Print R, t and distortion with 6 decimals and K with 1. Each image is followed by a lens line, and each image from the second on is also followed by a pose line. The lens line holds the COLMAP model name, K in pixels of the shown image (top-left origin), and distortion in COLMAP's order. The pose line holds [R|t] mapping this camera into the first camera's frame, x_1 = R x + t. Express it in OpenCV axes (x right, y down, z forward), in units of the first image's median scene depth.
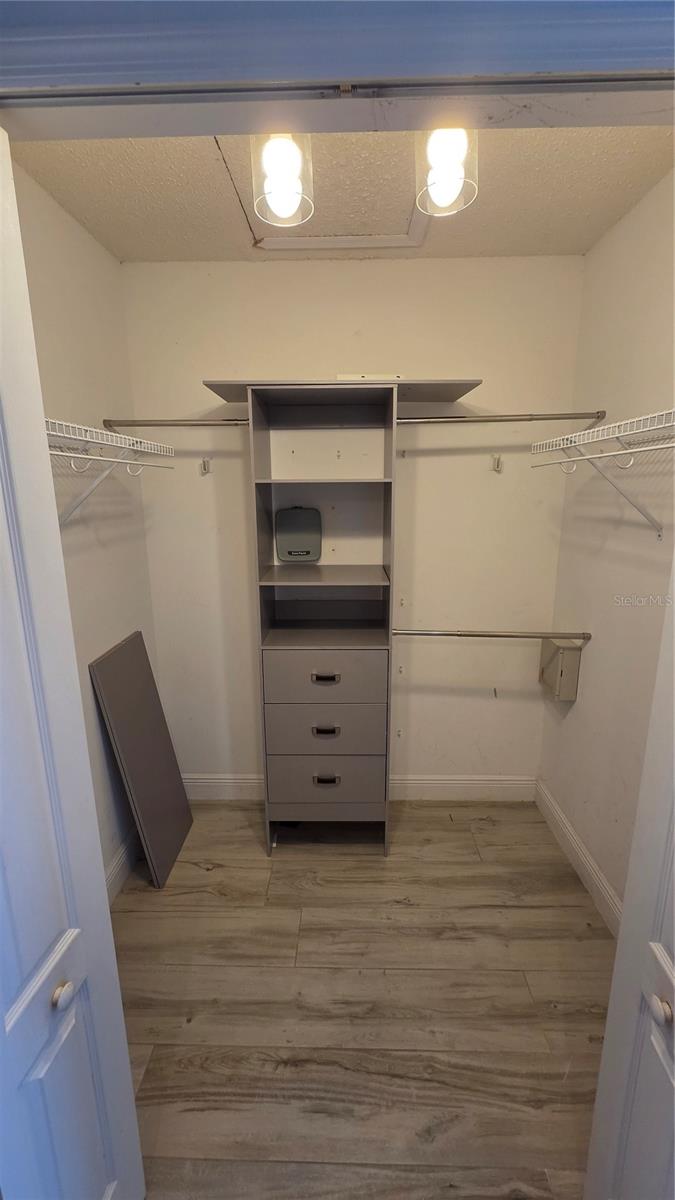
lens RADIAL K [[478.9, 0, 334.0], [0, 478.9, 588.1], [0, 0, 1]] dist [0.024606, -0.000201]
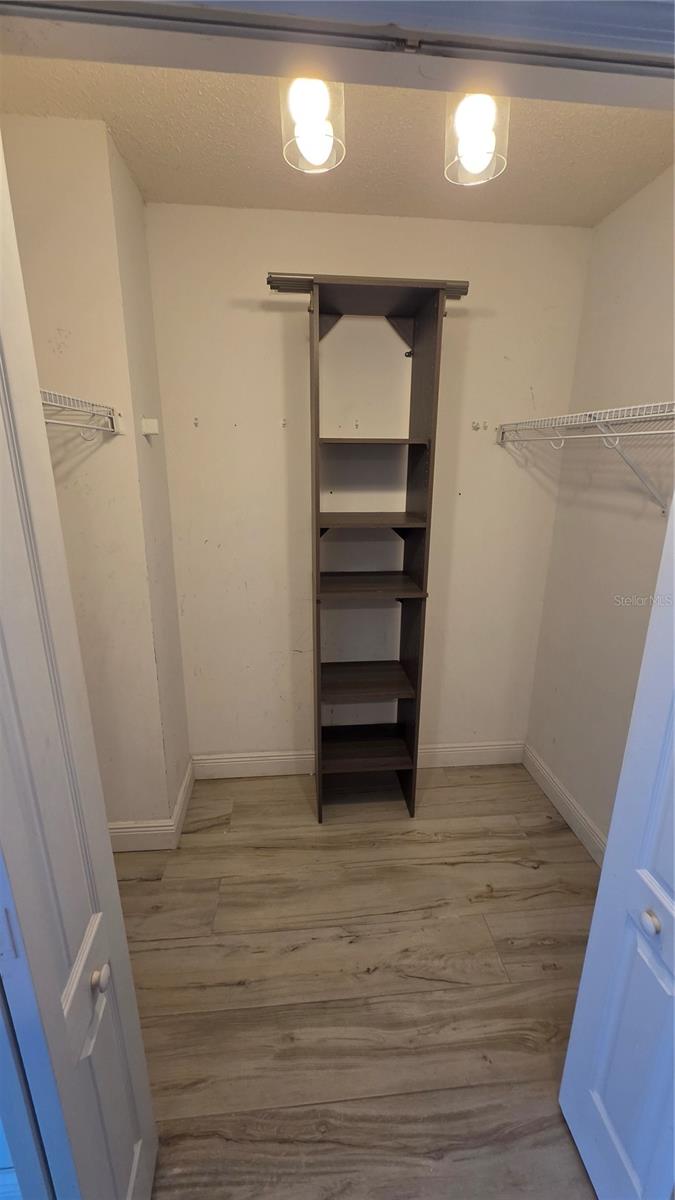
lens RADIAL K [[492.4, 0, 339.9], [0, 492.4, 594.2], [0, 0, 1]] dist [-0.001287, -0.000734]
pose [[0.991776, -0.020076, 0.126402, -0.186080], [0.012627, 0.998151, 0.059457, 0.003329], [-0.127362, -0.057372, 0.990196, 0.000239]]
